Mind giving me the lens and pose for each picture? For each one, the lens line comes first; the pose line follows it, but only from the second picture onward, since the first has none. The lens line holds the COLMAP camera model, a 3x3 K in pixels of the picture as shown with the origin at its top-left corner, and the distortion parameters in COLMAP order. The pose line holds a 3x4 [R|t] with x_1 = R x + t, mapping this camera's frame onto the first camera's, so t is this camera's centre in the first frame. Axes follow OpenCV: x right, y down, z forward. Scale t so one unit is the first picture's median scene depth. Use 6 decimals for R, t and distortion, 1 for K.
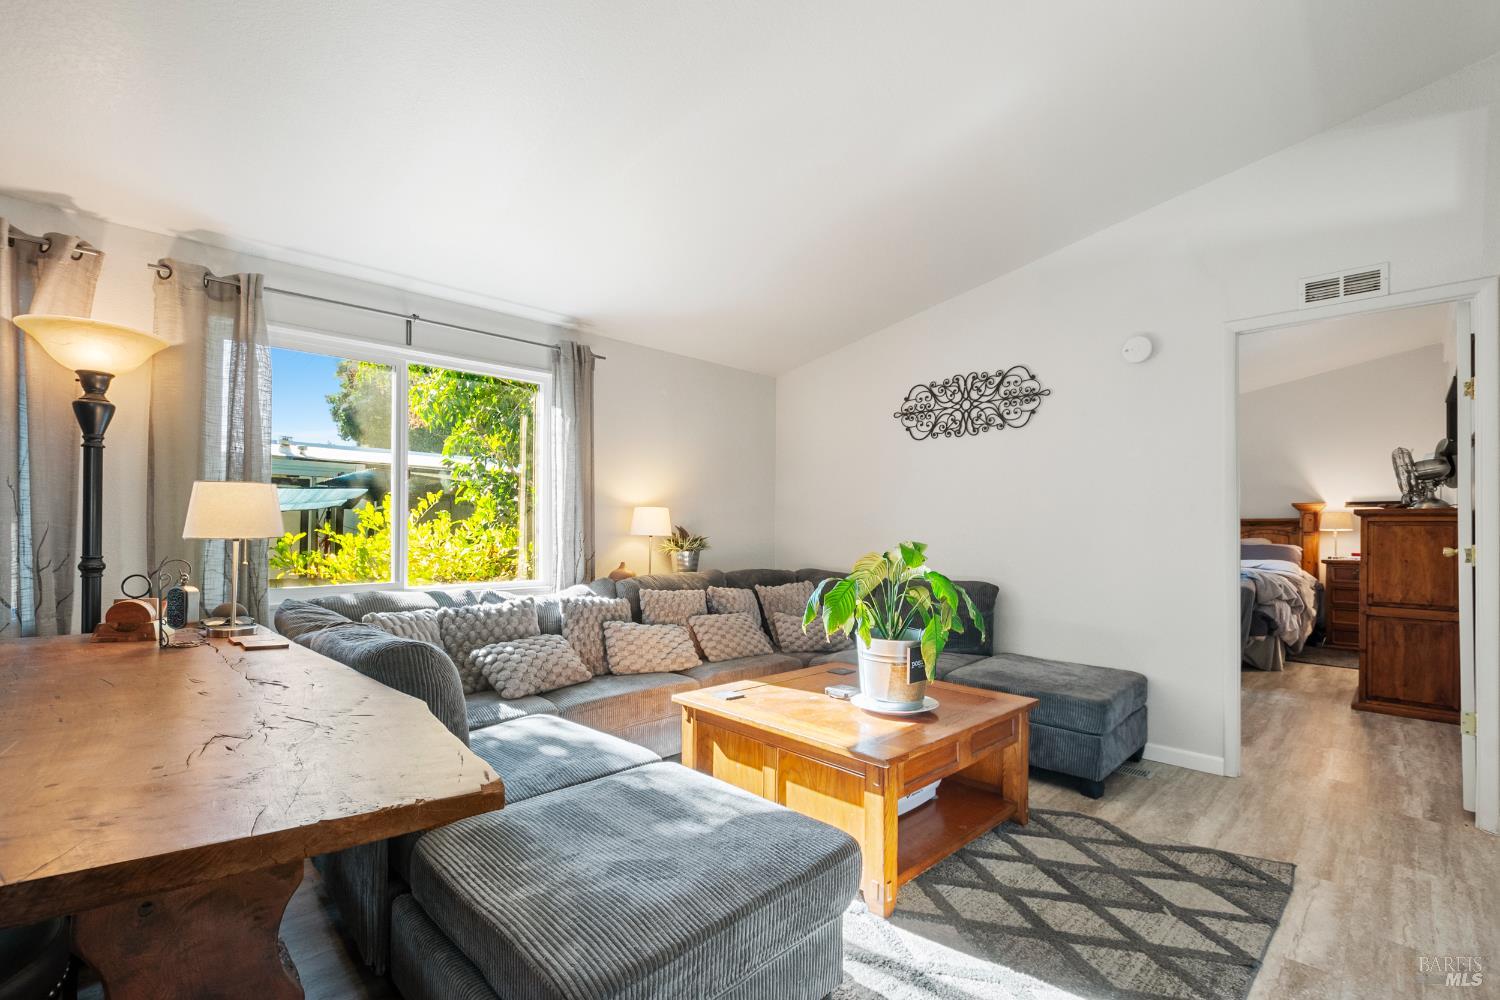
lens RADIAL K [[662.0, 0, 739.9], [0, 662.0, 518.0], [0, 0, 1]] dist [-0.013155, 0.002350]
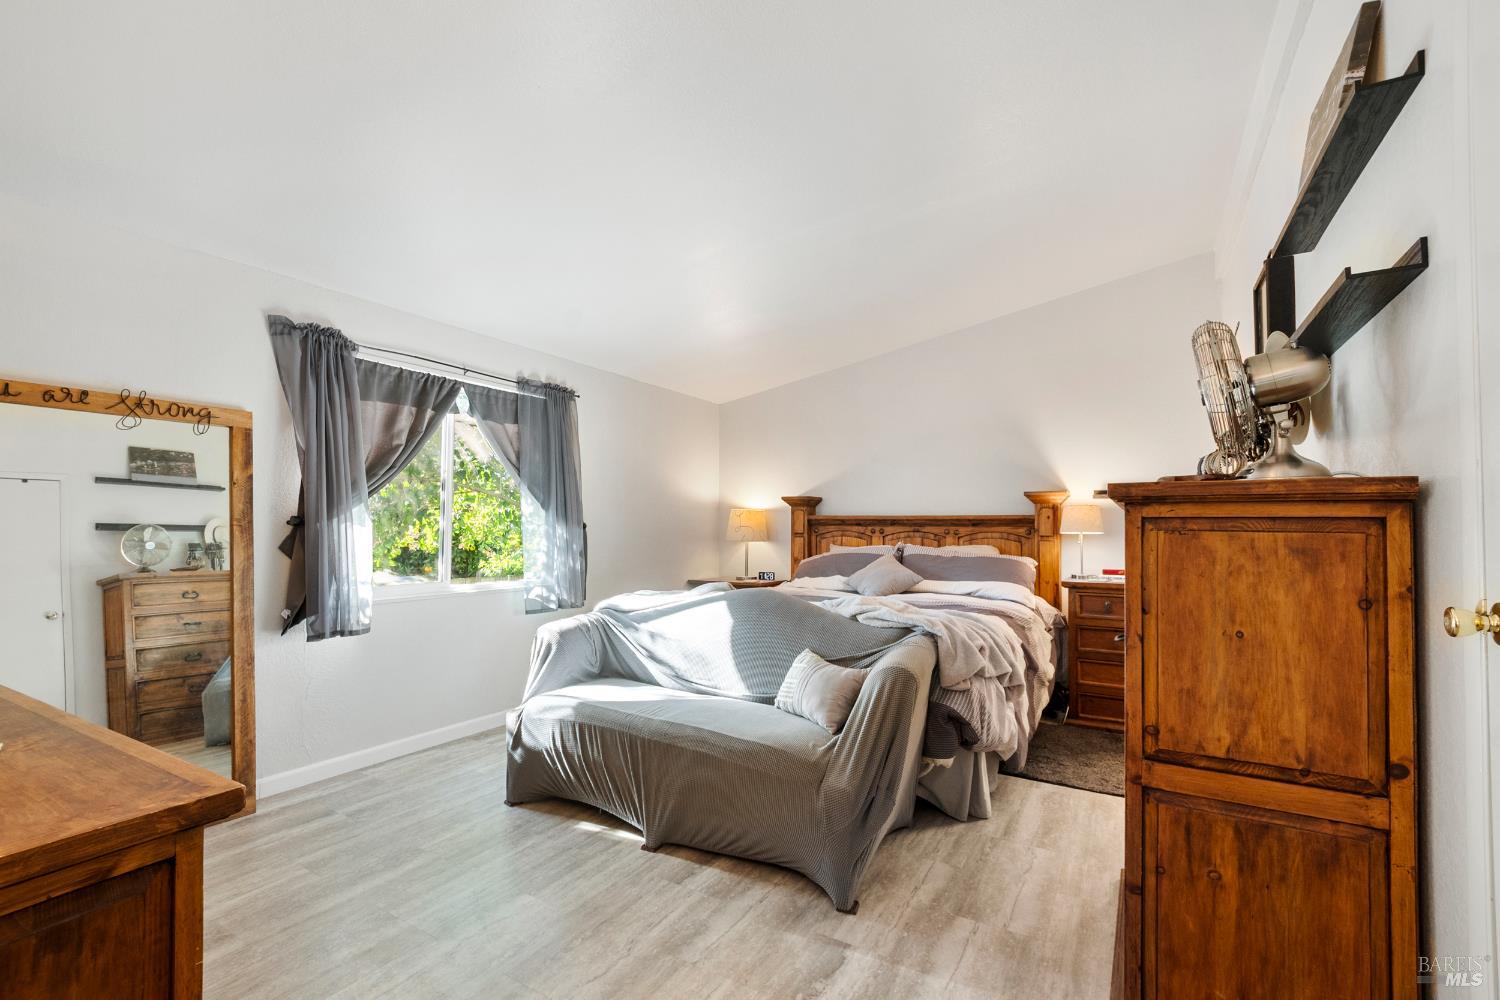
lens RADIAL K [[662.0, 0, 742.3], [0, 662.0, 496.9], [0, 0, 1]] dist [-0.013155, 0.002350]
pose [[0.968323, 0.014146, 0.249302, 0.528950], [-0.007175, 0.999558, -0.028850, 0.004500], [-0.249600, 0.026147, 0.967996, 0.568263]]
